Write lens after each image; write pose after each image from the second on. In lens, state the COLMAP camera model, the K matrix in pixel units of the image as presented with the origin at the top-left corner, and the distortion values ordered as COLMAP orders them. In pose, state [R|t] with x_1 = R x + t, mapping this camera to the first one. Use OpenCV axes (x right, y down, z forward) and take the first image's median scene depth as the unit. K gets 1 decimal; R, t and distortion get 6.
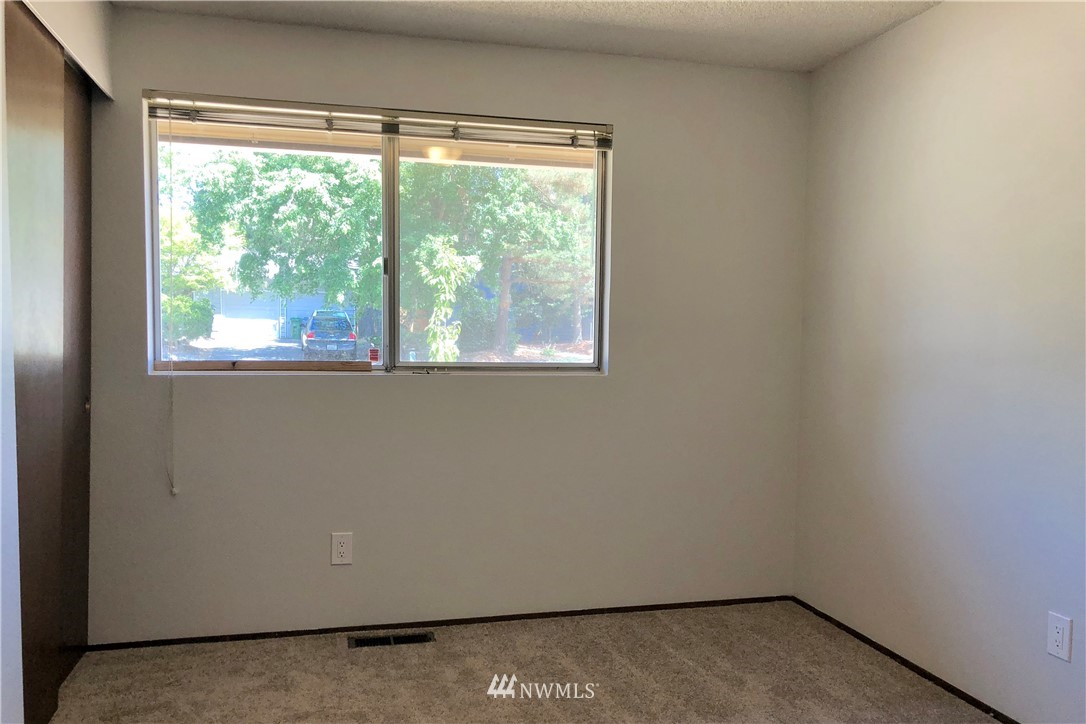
lens RADIAL K [[893.9, 0, 546.4], [0, 893.9, 368.8], [0, 0, 1]] dist [0.032307, -0.015467]
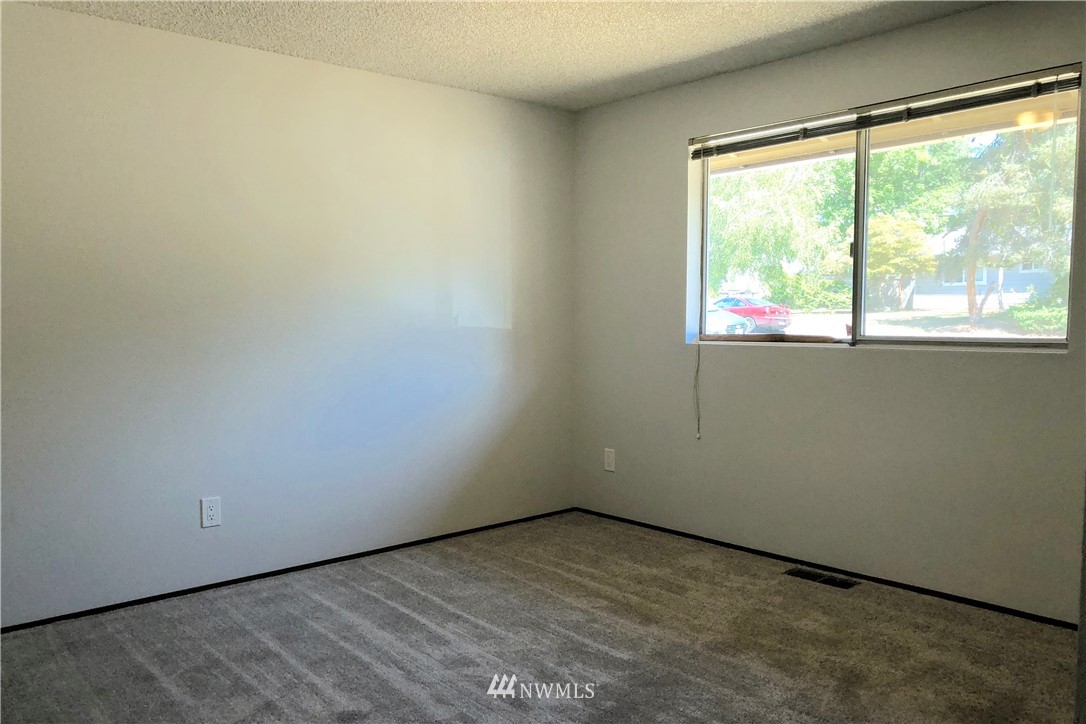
lens RADIAL K [[893.9, 0, 545.9], [0, 893.9, 355.0], [0, 0, 1]] dist [0.032307, -0.015467]
pose [[0.472838, 0.026331, -0.880756, 0.654720], [-0.022483, 0.999589, 0.017814, 0.004192], [0.880863, 0.011378, 0.473235, 0.143061]]
